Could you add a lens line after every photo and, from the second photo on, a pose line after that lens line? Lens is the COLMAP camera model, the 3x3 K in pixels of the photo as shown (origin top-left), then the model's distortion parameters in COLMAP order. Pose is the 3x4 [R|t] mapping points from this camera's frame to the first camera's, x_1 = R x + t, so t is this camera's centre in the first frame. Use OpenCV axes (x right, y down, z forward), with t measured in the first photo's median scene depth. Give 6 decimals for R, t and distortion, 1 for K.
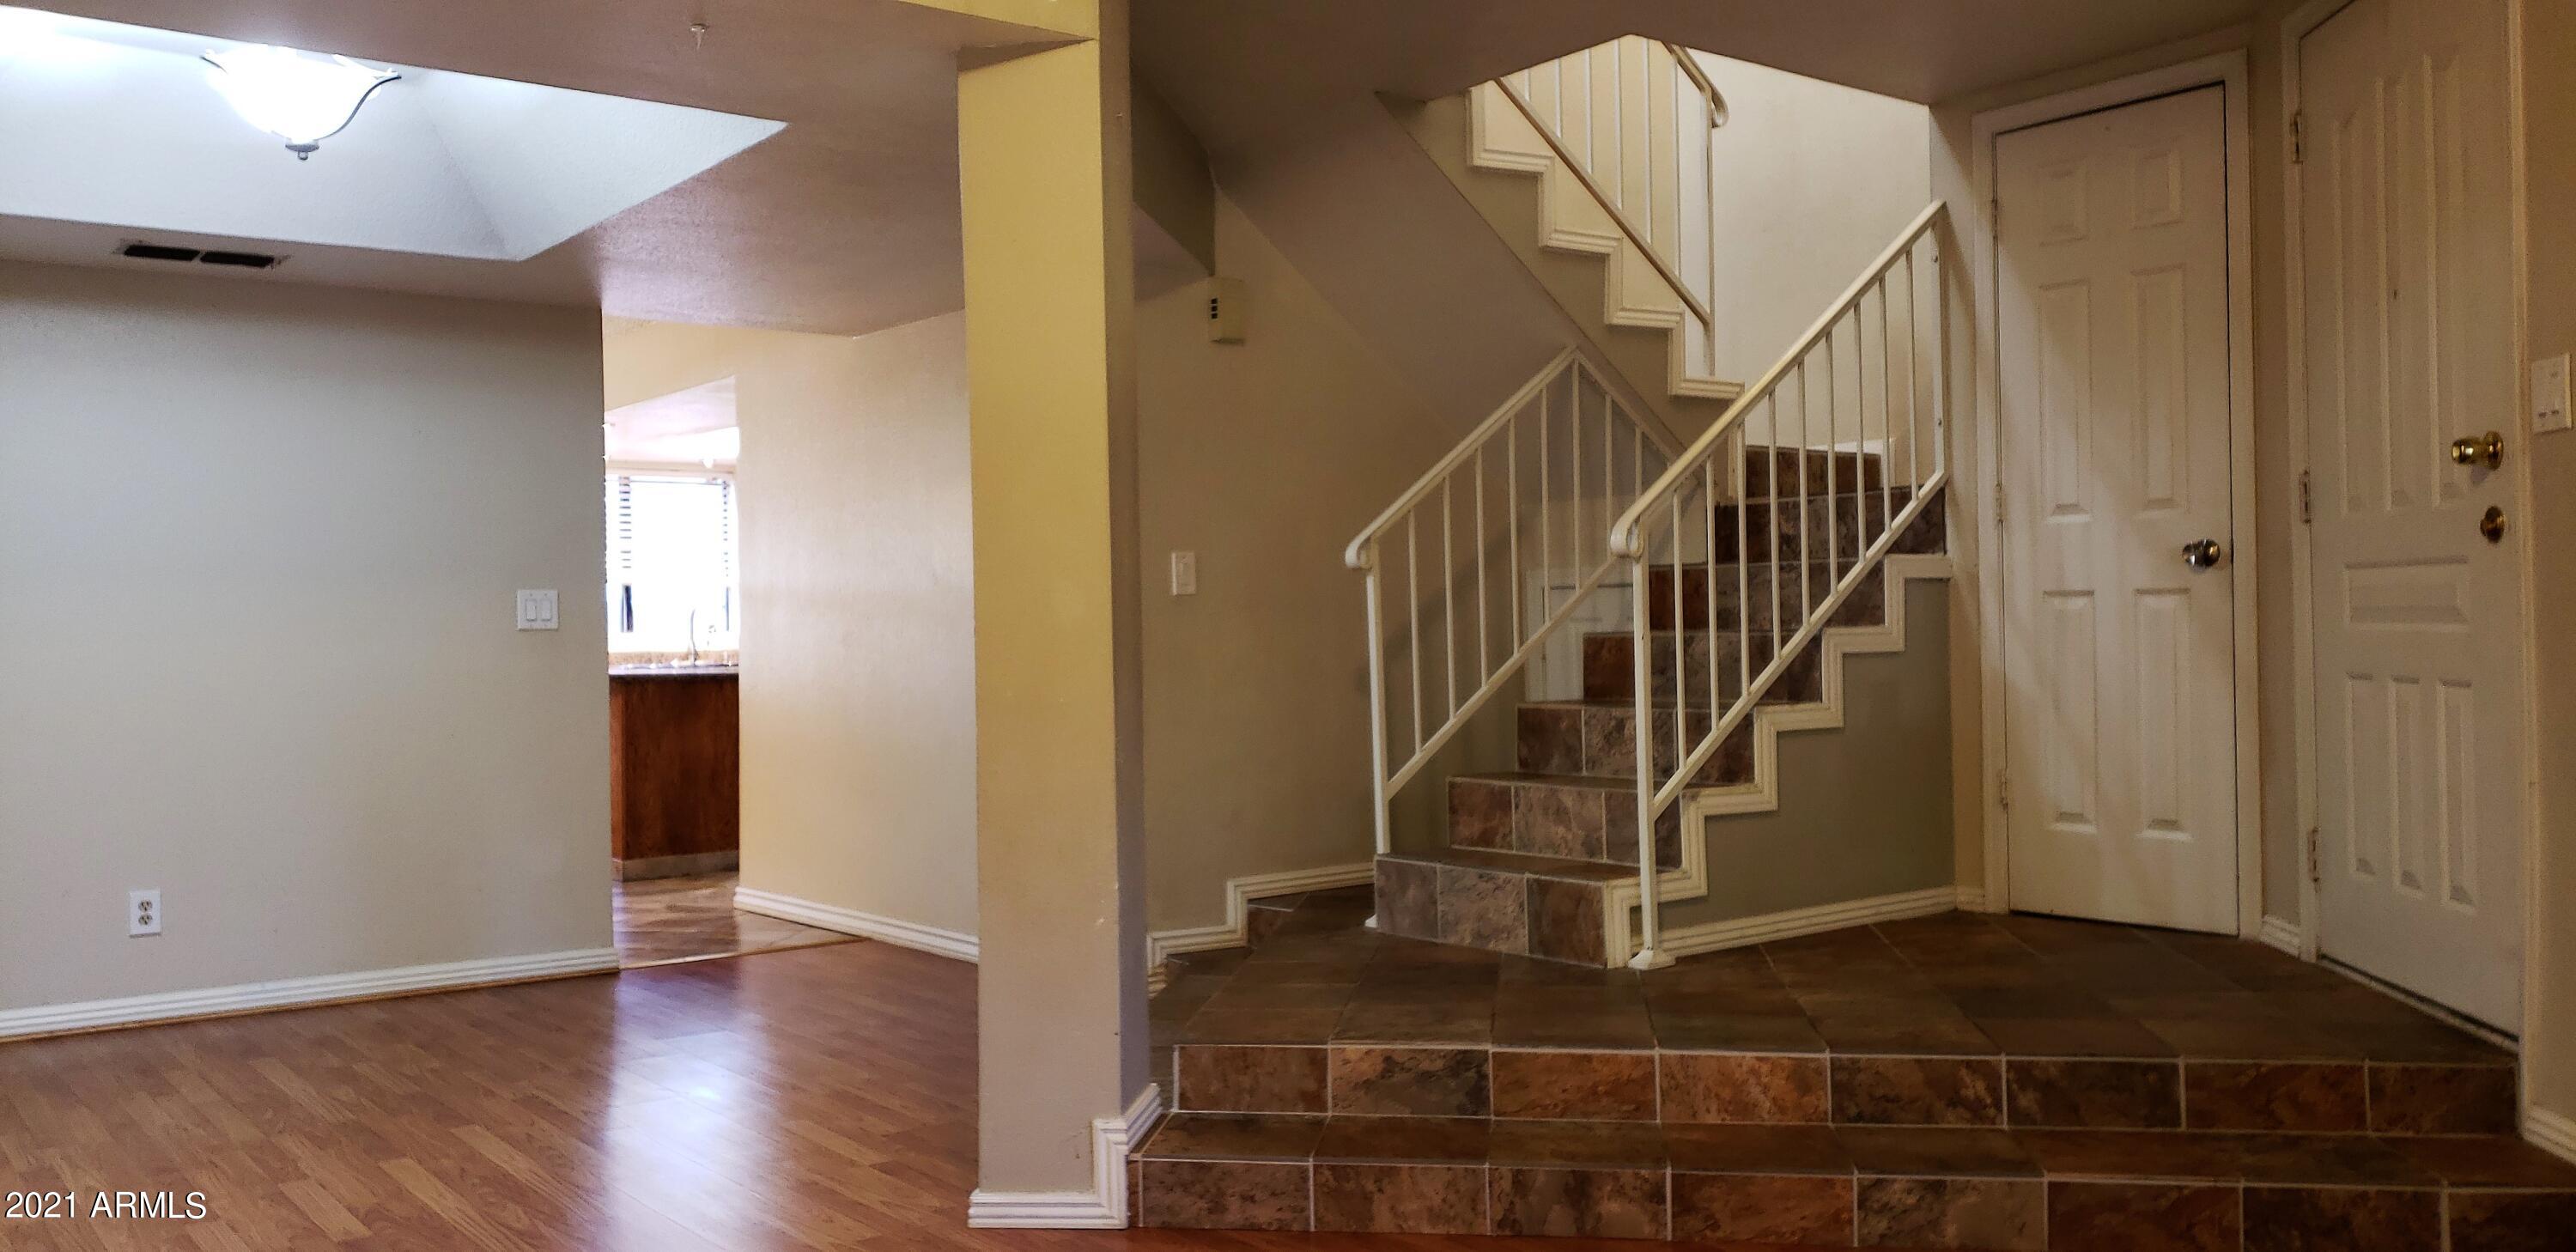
lens RADIAL K [[1977.8, 0, 1235.4], [0, 1977.8, 654.4], [0, 0, 1]] dist [0.086821, -0.110507]
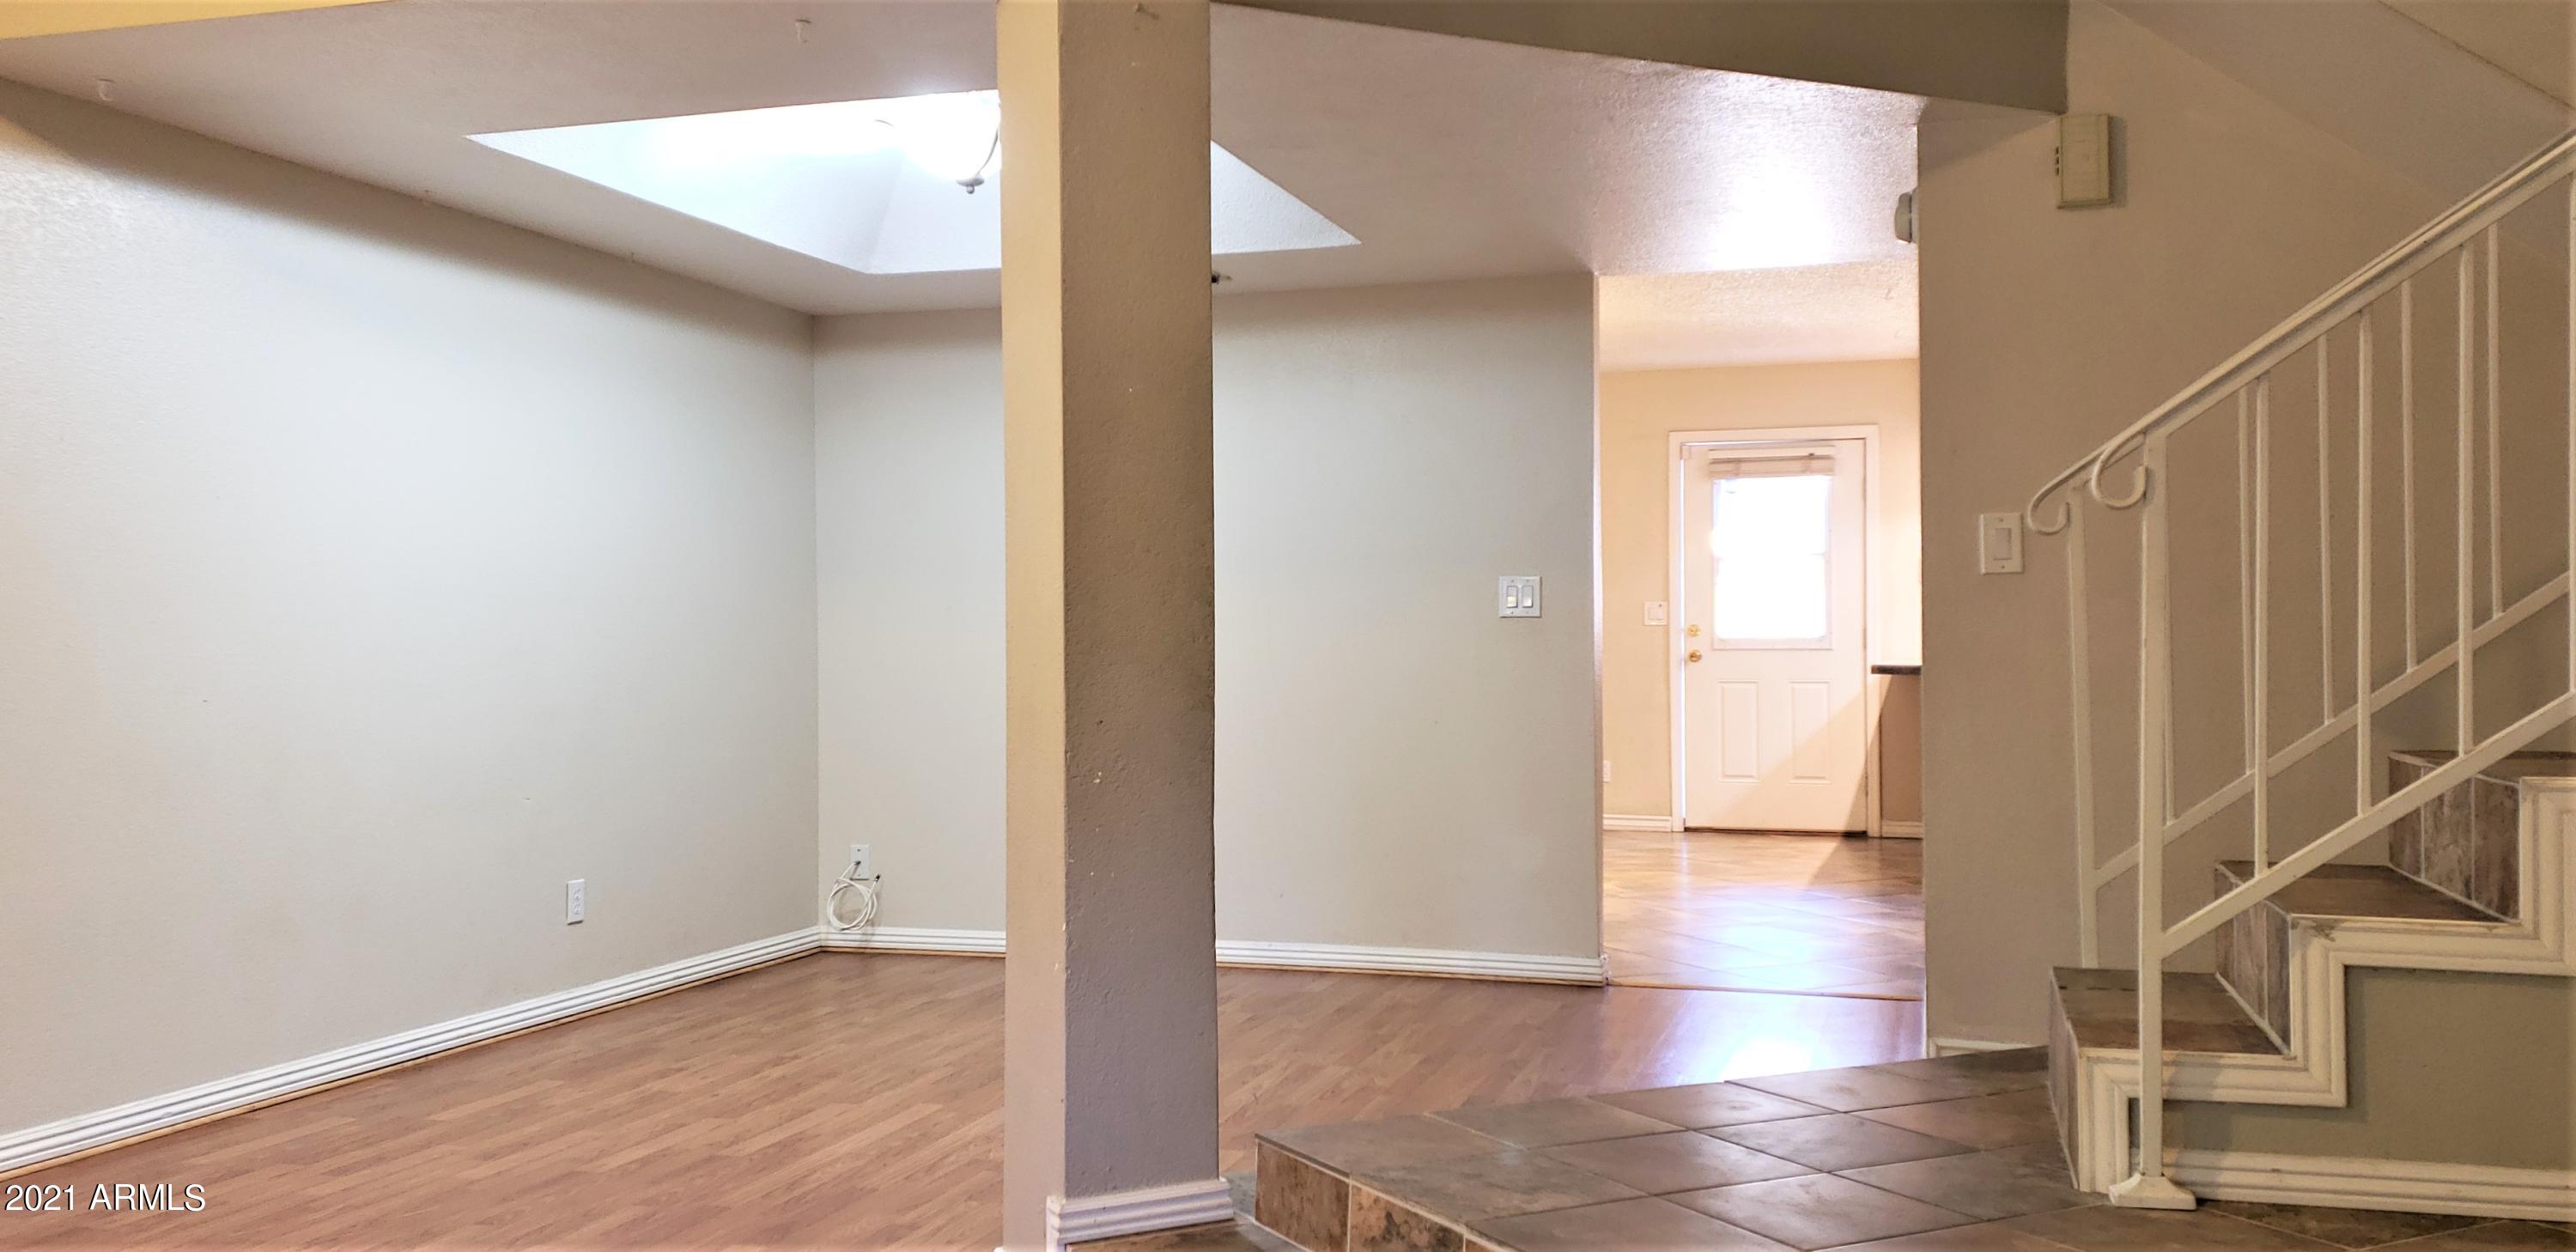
lens RADIAL K [[2164.0, 0, 1272.6], [0, 2164.0, 617.2], [0, 0, 1]] dist [0.085600, -0.146282]
pose [[0.571968, 0.006348, -0.820251, 0.581111], [-0.017357, 0.999840, -0.004365, -0.008147], [0.820092, 0.016734, 0.571986, 0.420140]]
